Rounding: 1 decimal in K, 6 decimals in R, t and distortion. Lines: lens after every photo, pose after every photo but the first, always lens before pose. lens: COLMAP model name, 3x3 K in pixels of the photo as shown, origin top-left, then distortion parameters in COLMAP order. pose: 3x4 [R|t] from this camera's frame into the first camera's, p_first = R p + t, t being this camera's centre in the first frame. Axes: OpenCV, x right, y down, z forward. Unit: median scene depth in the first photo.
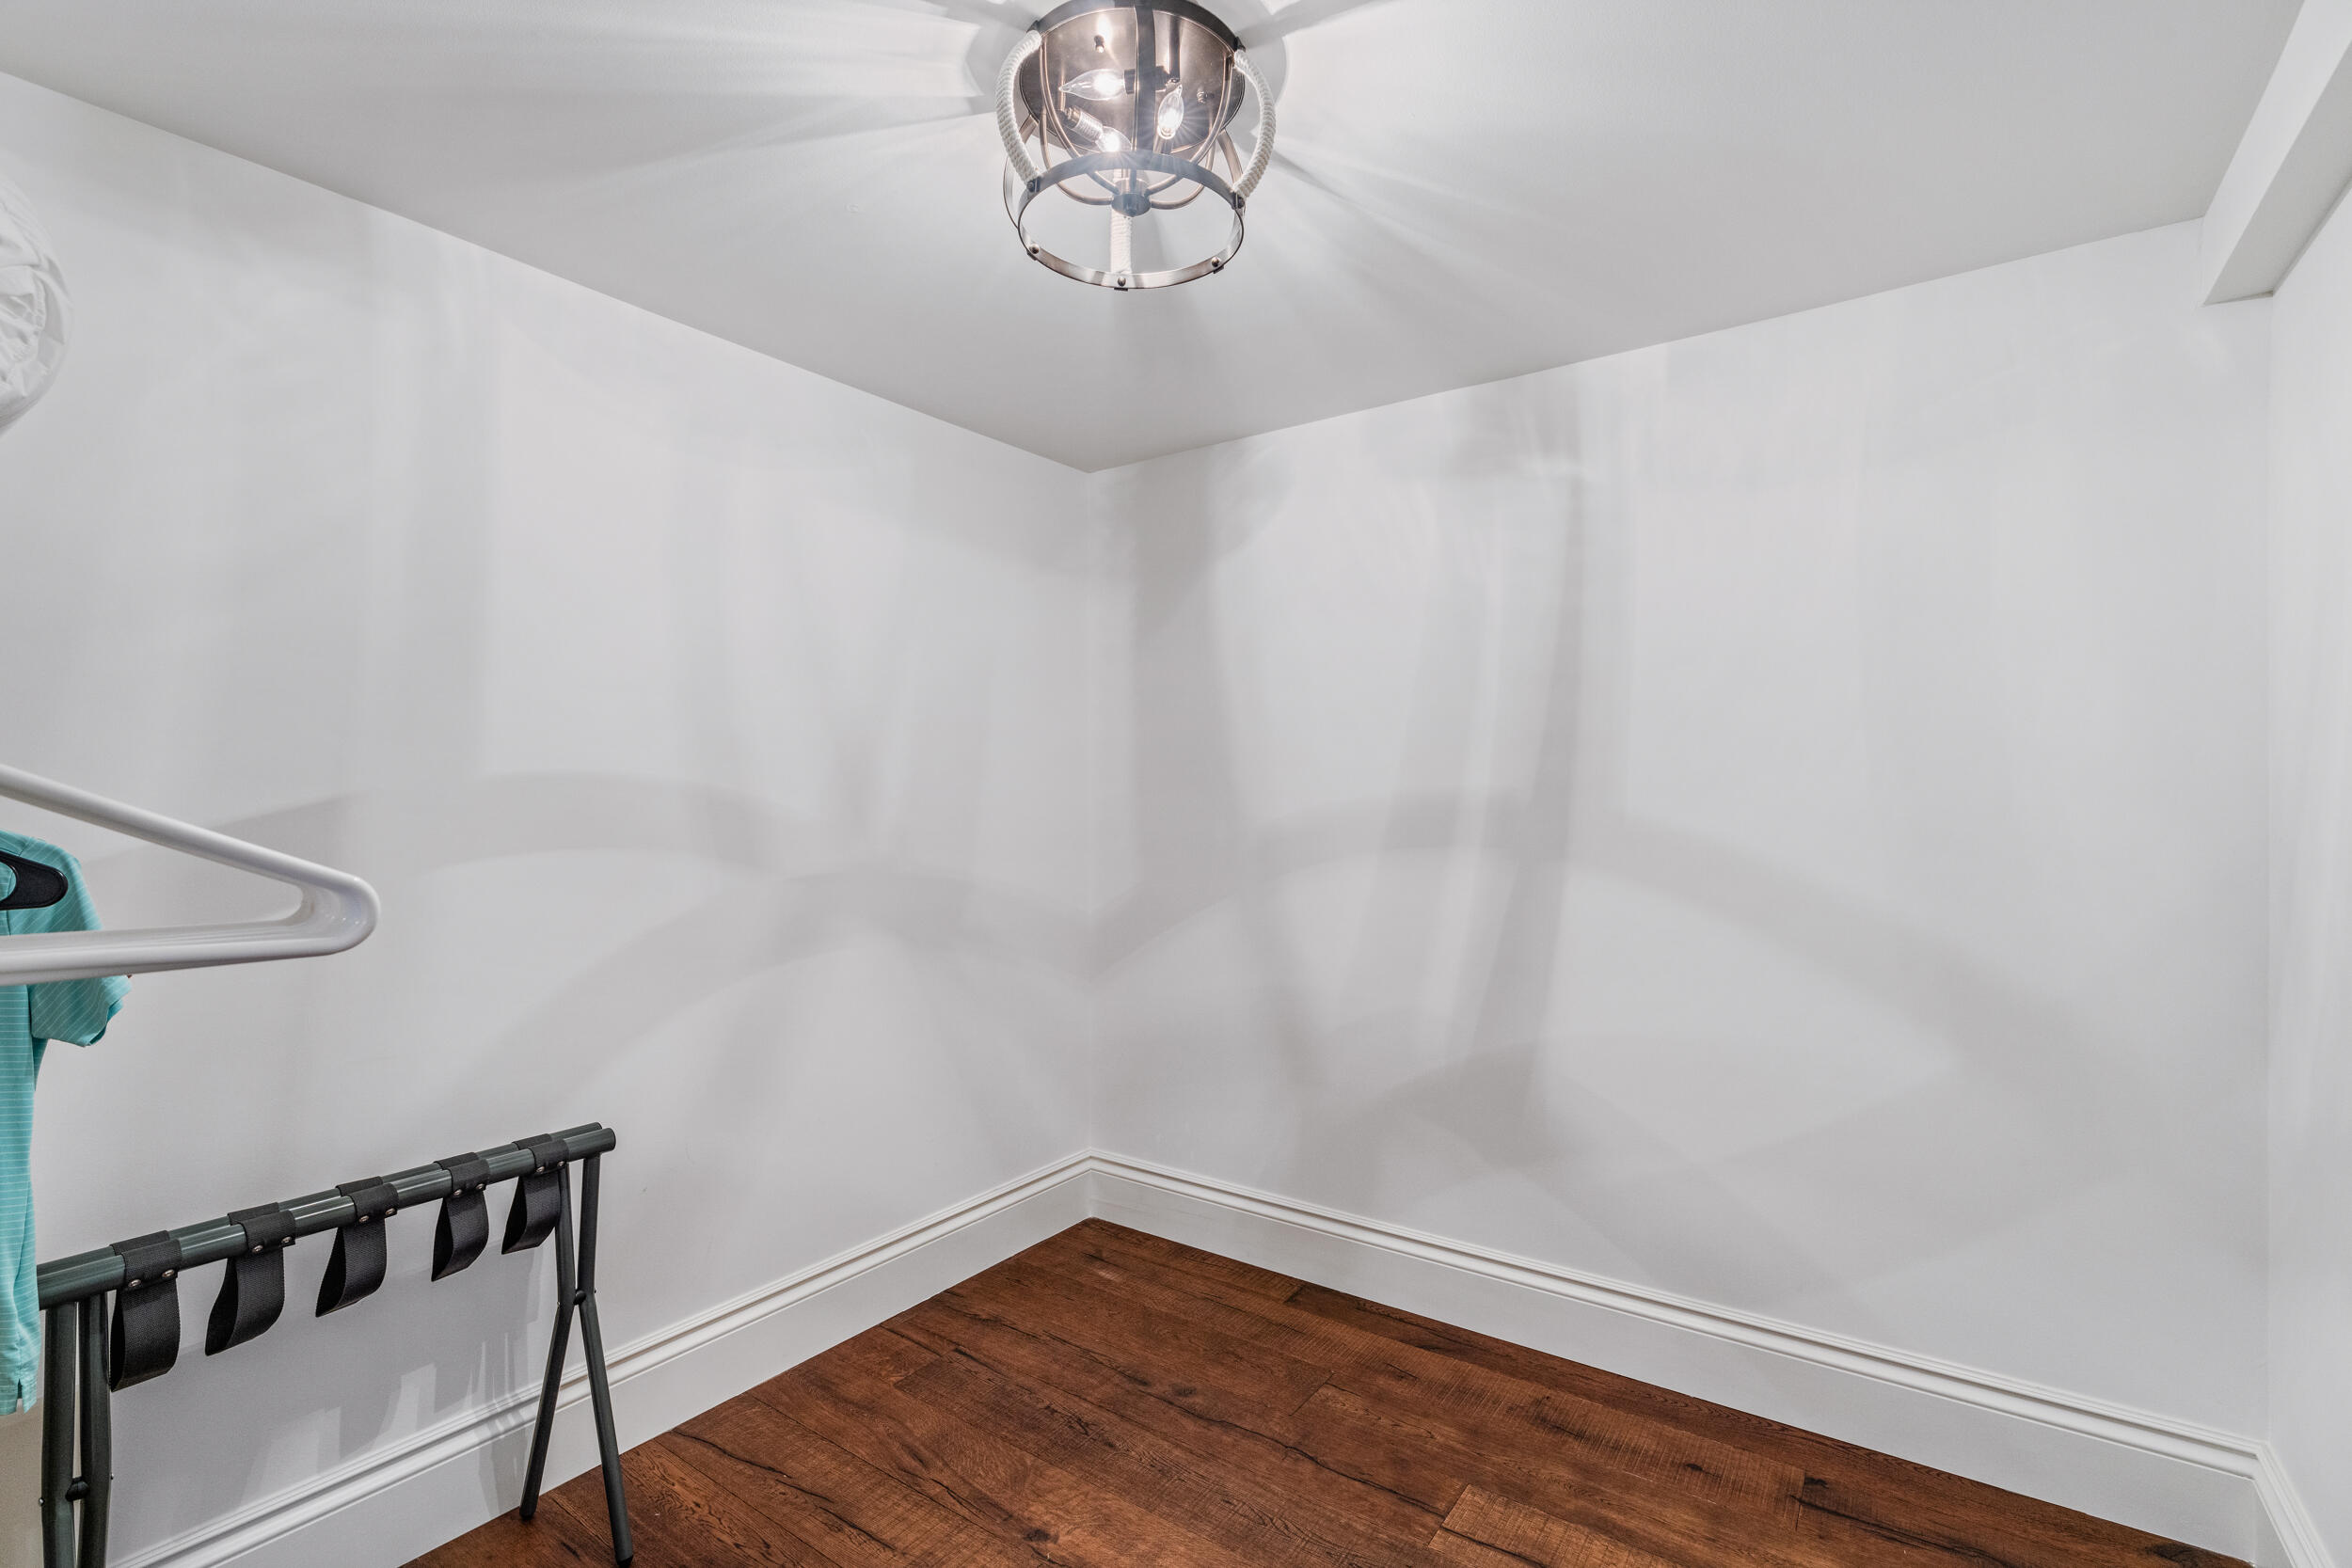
lens RADIAL K [[1065.3, 0, 1166.6], [0, 1065.3, 785.1], [0, 0, 1]] dist [-0.010625, 0.006419]
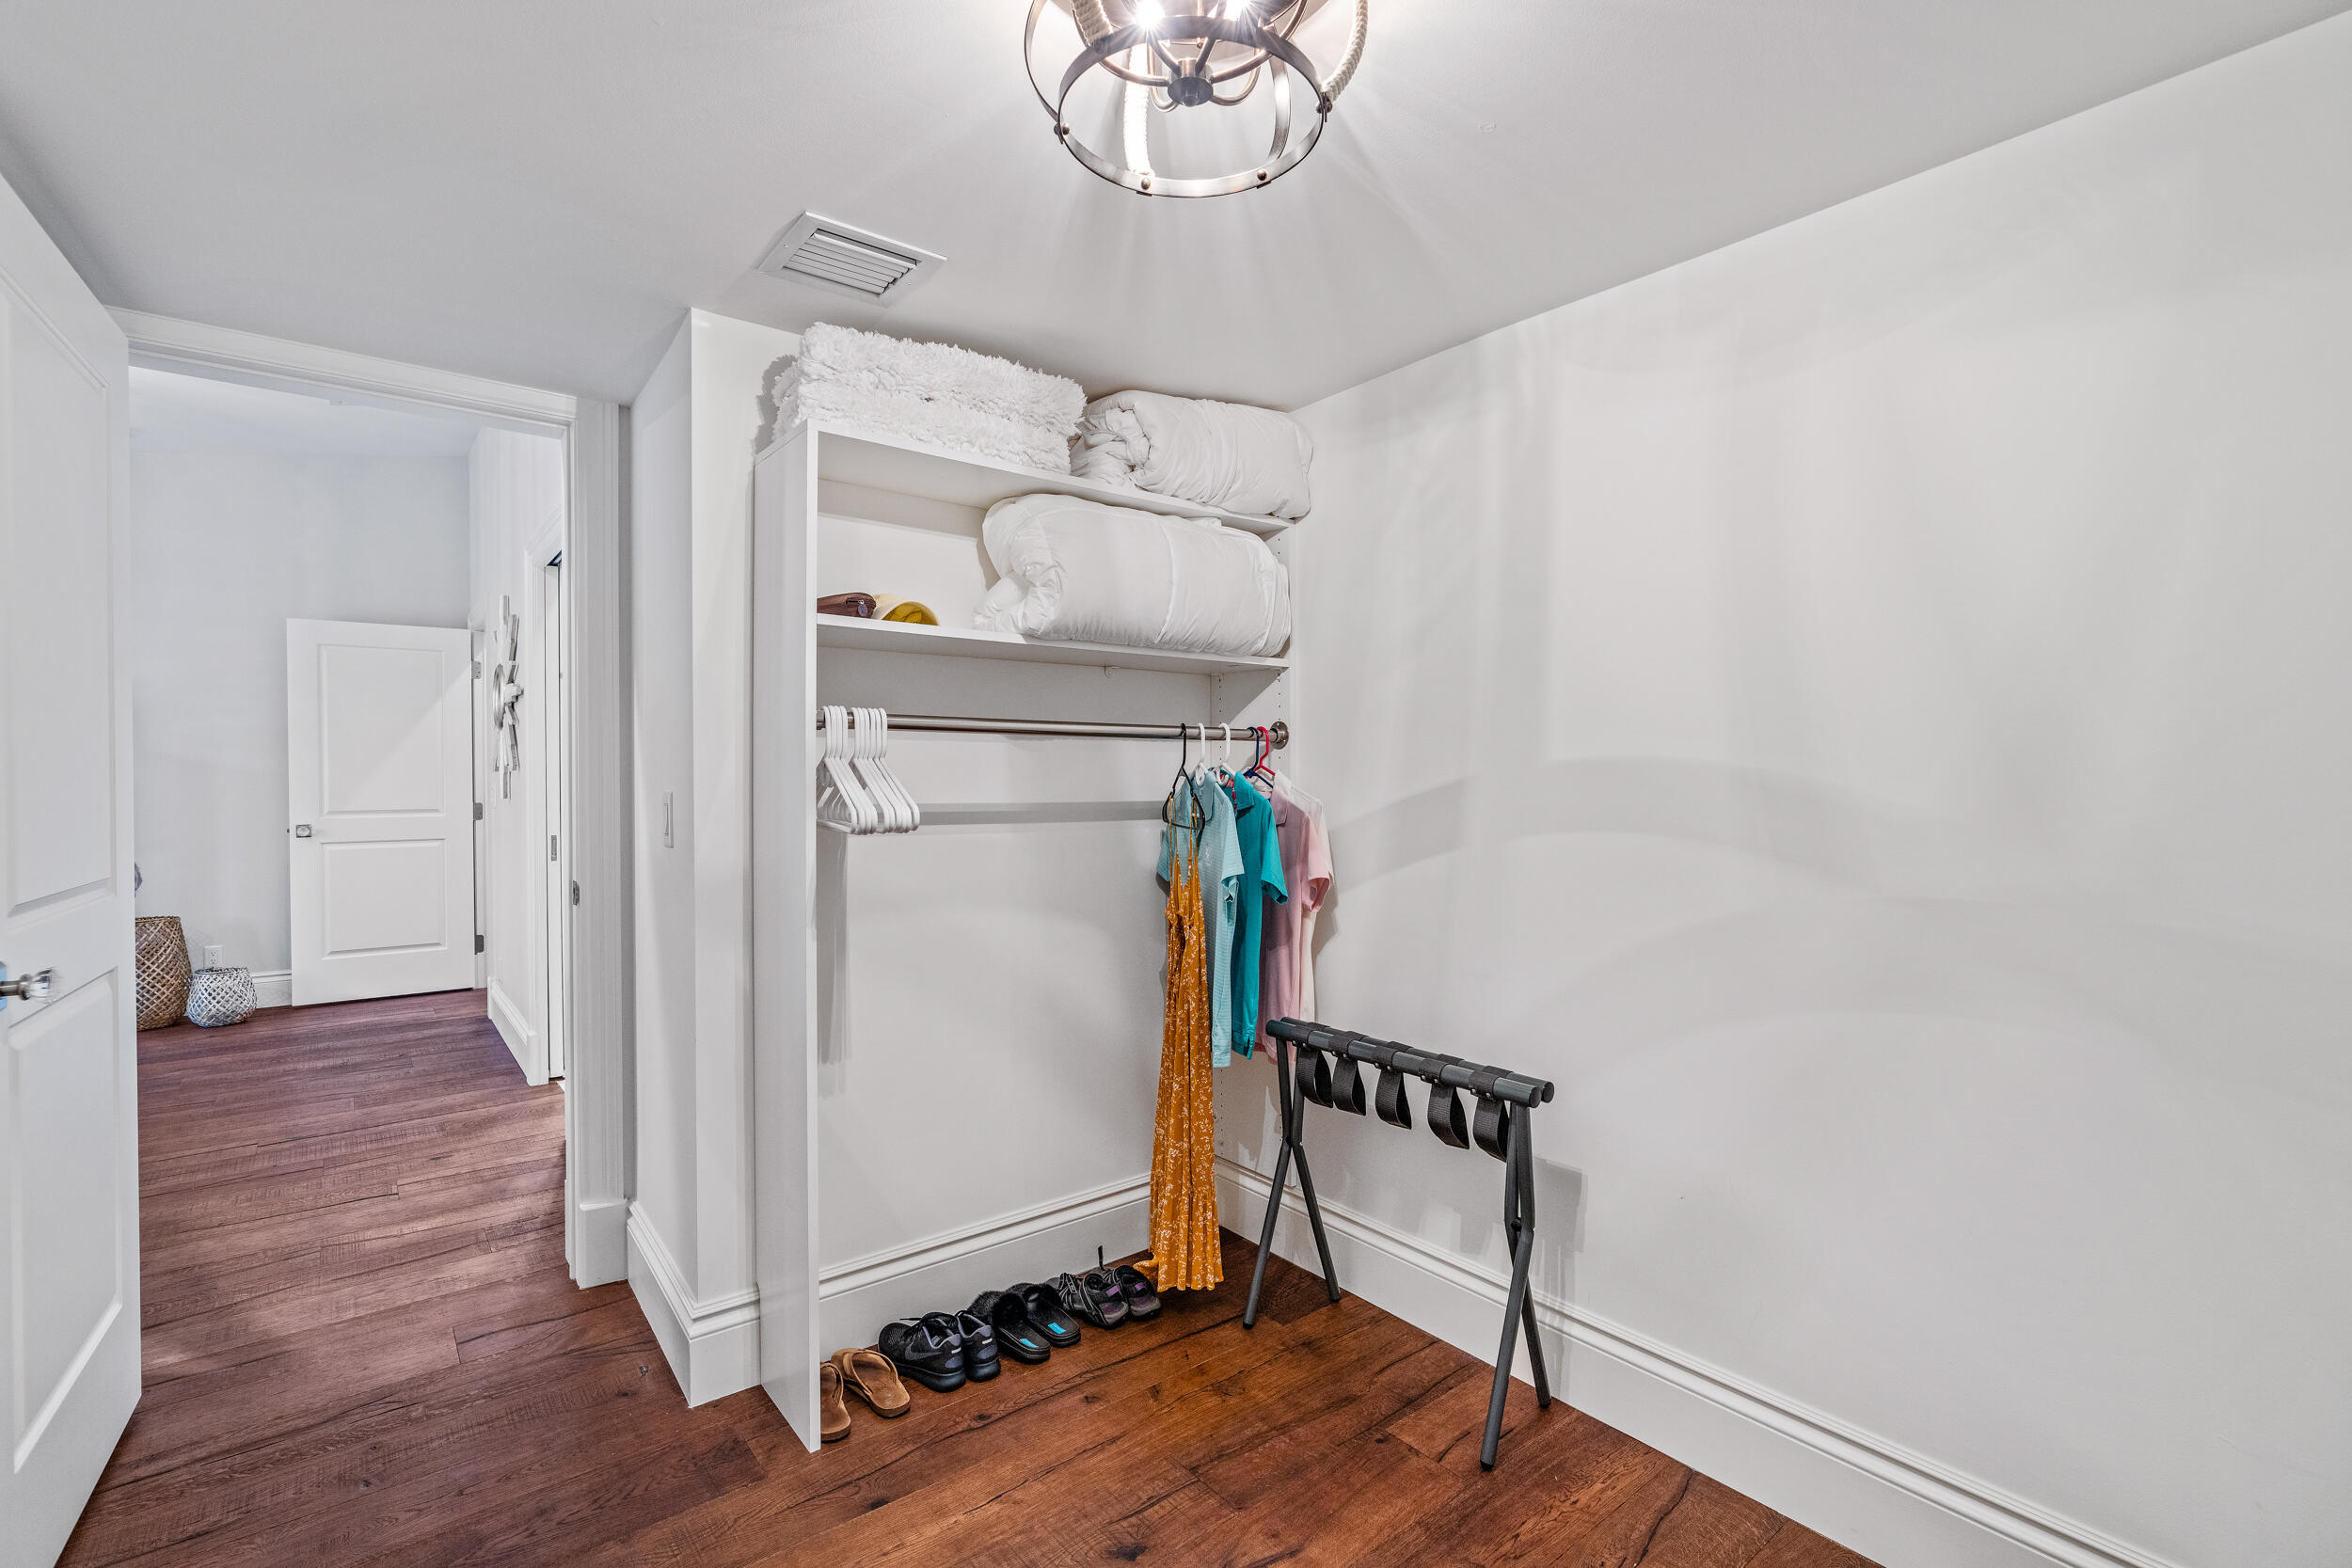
lens RADIAL K [[1065.3, 0, 1166.6], [0, 1065.3, 785.1], [0, 0, 1]] dist [-0.010625, 0.006419]
pose [[-0.268635, 0.015187, -0.963122, 0.625033], [0.001292, 0.999880, 0.015407, -0.001942], [0.963241, 0.002894, -0.268623, 0.941926]]
